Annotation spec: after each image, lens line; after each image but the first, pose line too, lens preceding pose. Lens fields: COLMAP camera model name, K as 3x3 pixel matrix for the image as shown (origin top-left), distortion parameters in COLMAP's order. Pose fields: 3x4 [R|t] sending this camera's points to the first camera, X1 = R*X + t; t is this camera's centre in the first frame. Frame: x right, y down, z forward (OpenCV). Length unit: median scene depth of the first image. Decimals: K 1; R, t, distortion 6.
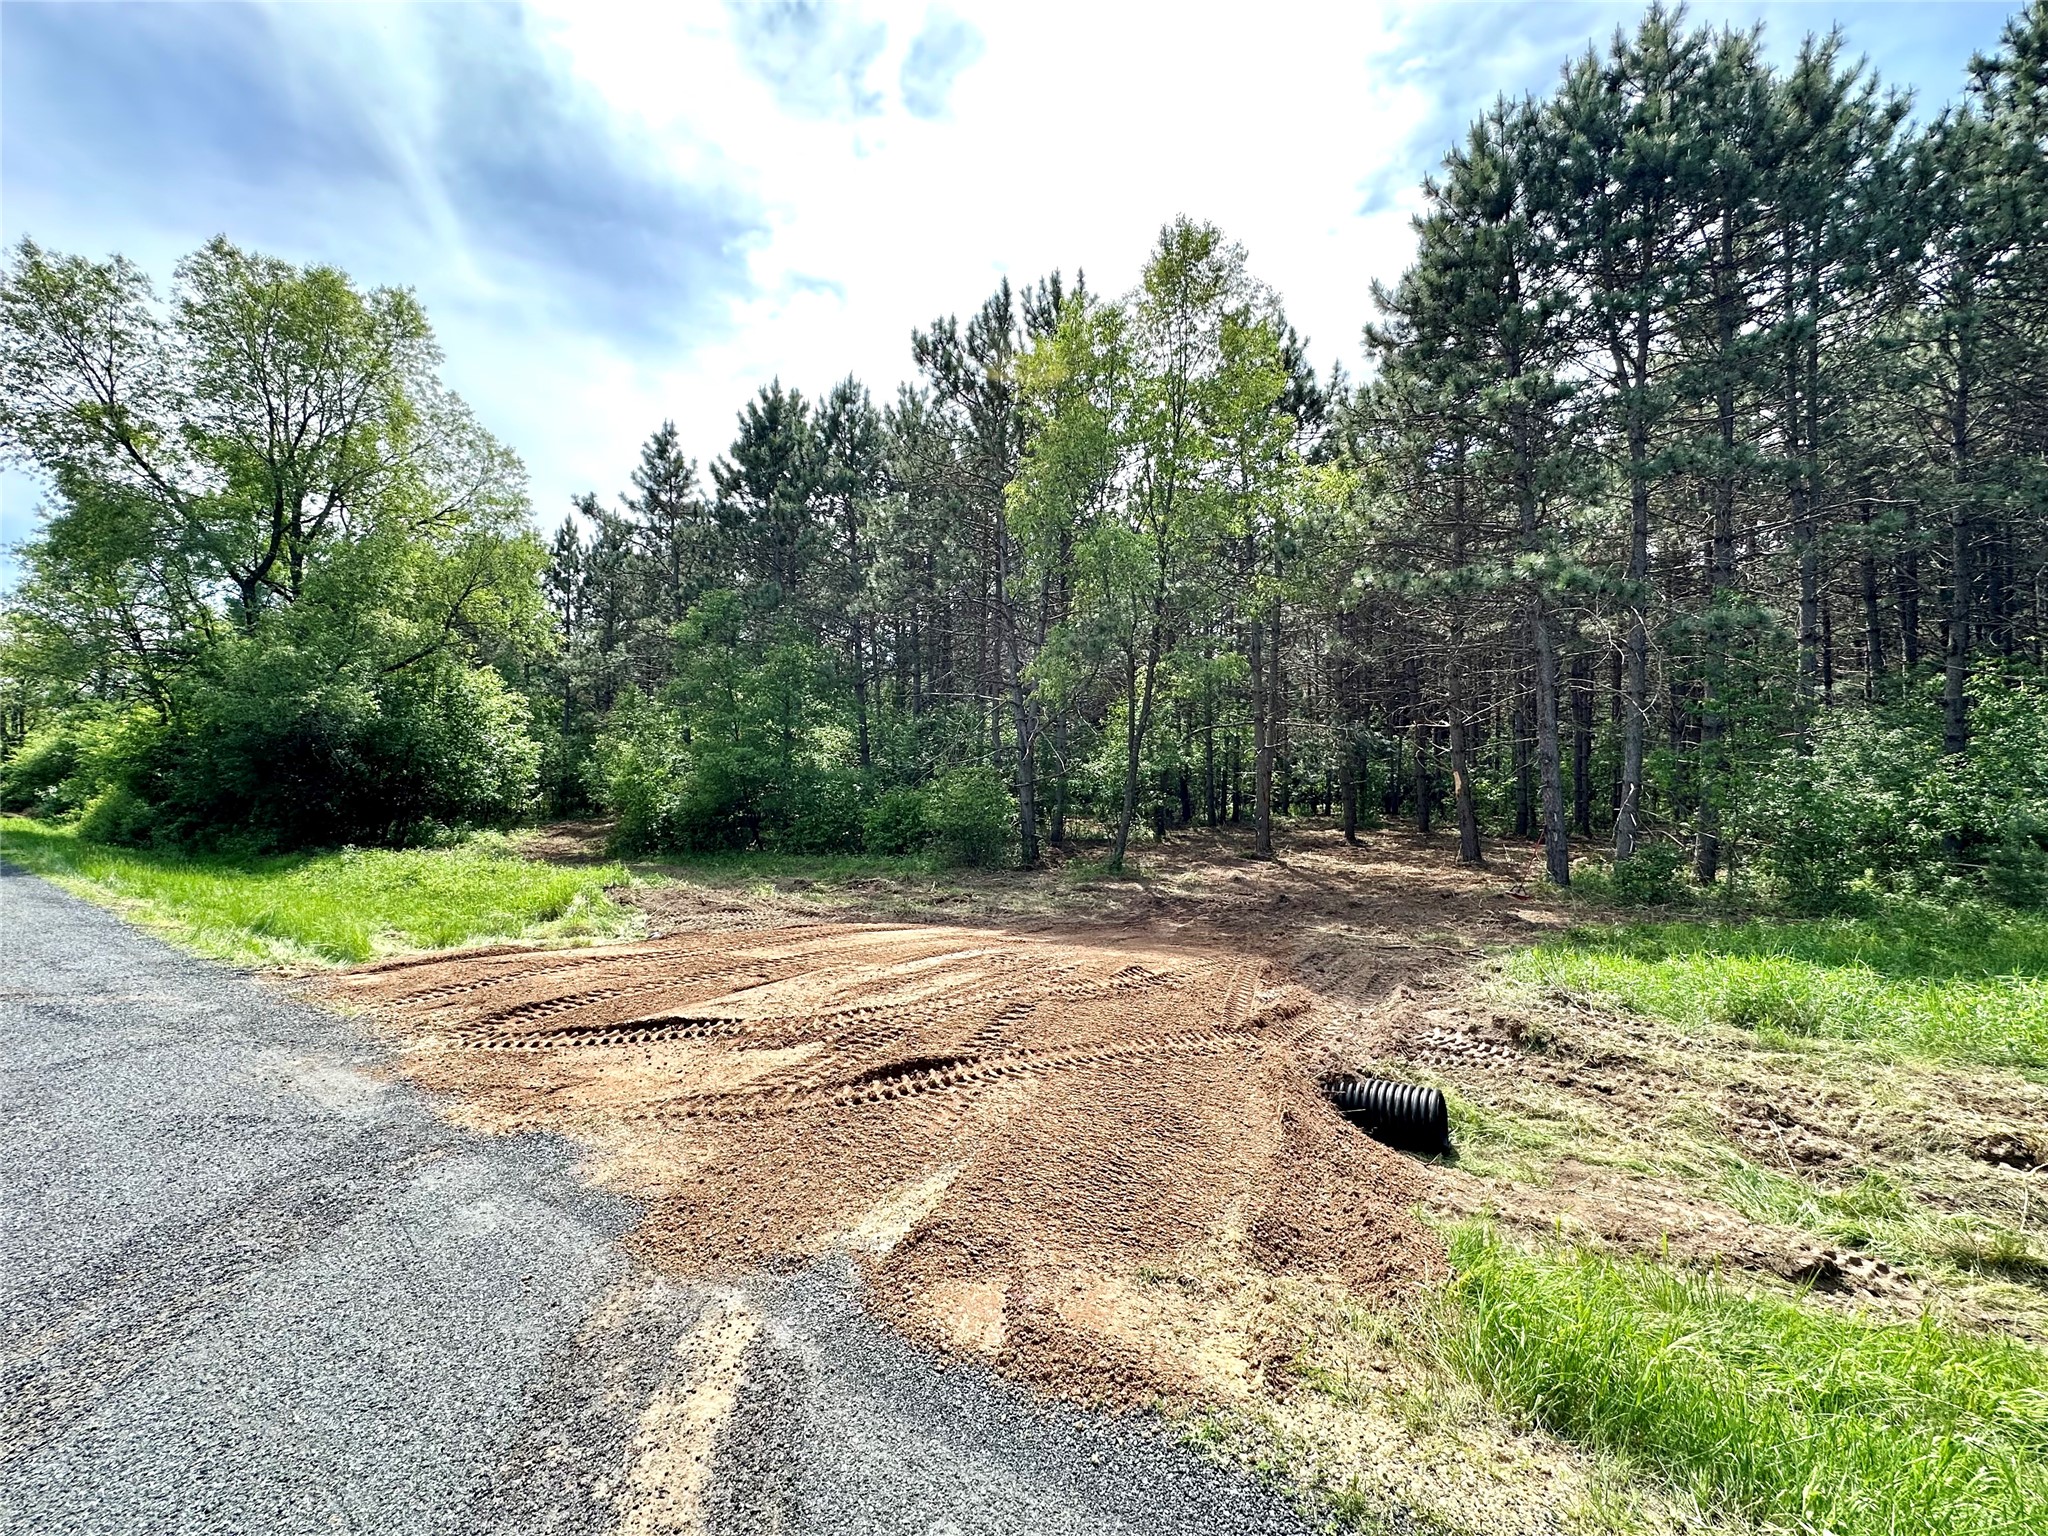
lens RADIAL K [[814.3, 0, 1024.0], [0, 814.3, 768.0], [0, 0, 1]] dist [-0.000135, -0.000034]
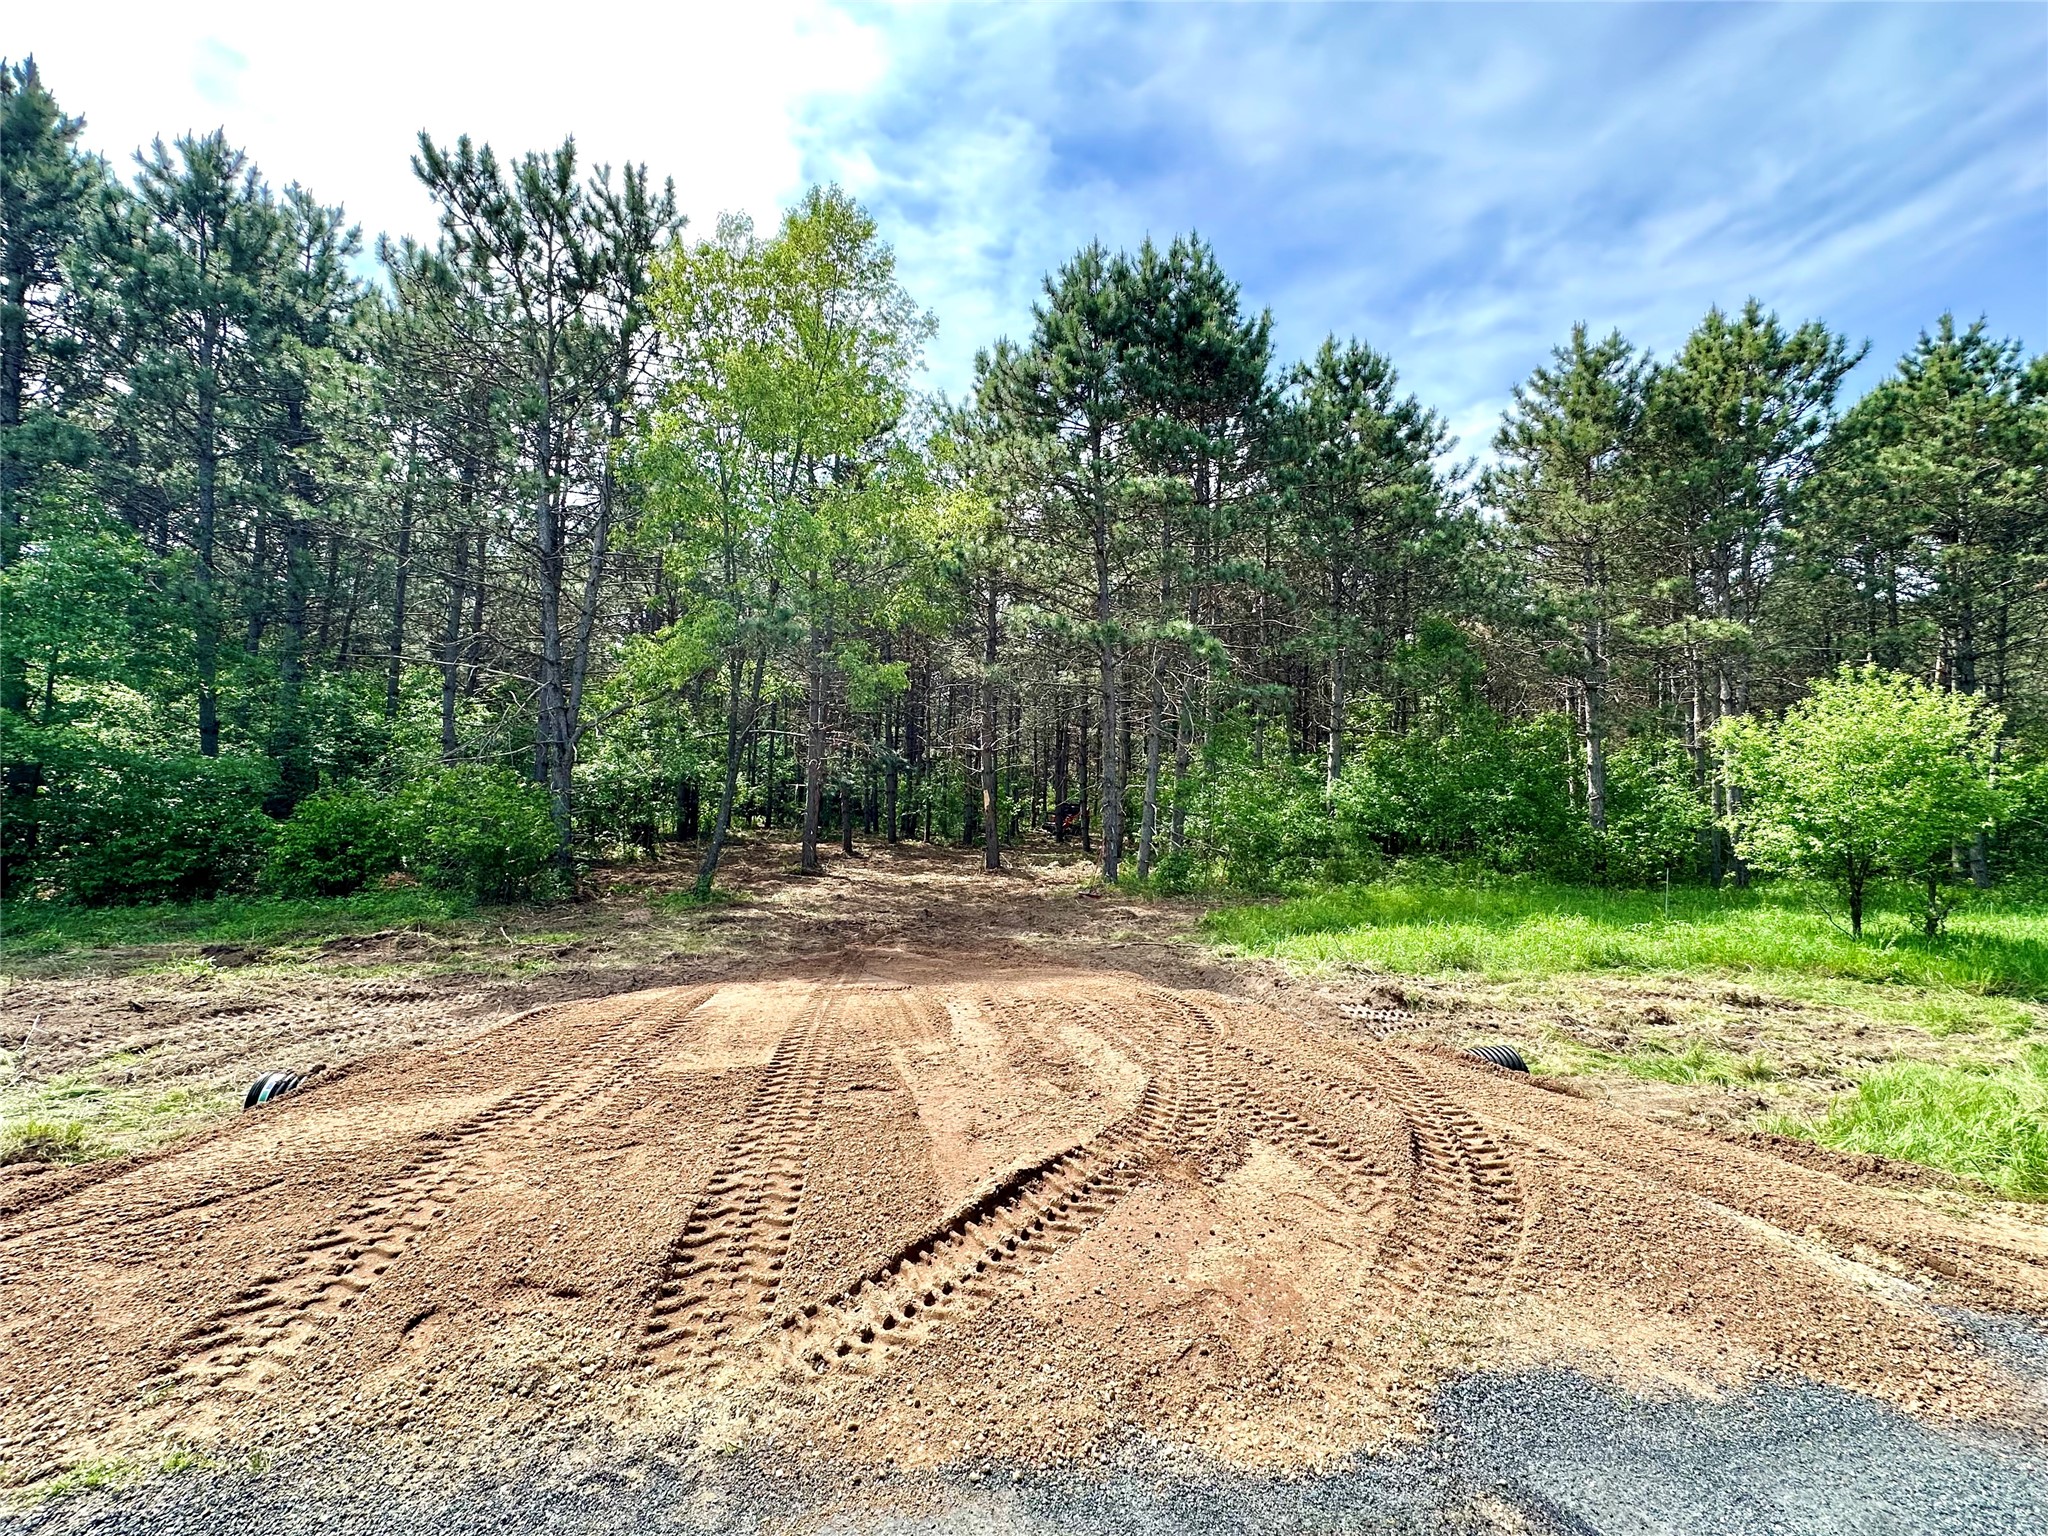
lens RADIAL K [[832.6, 0, 1024.0], [0, 832.6, 768.0], [0, 0, 1]] dist [-0.000043, -0.000281]
pose [[0.715657, 0.044174, 0.697053, -0.239433], [-0.037352, 0.998990, -0.024960, 0.000332], [-0.697452, -0.008174, 0.716585, 0.129490]]
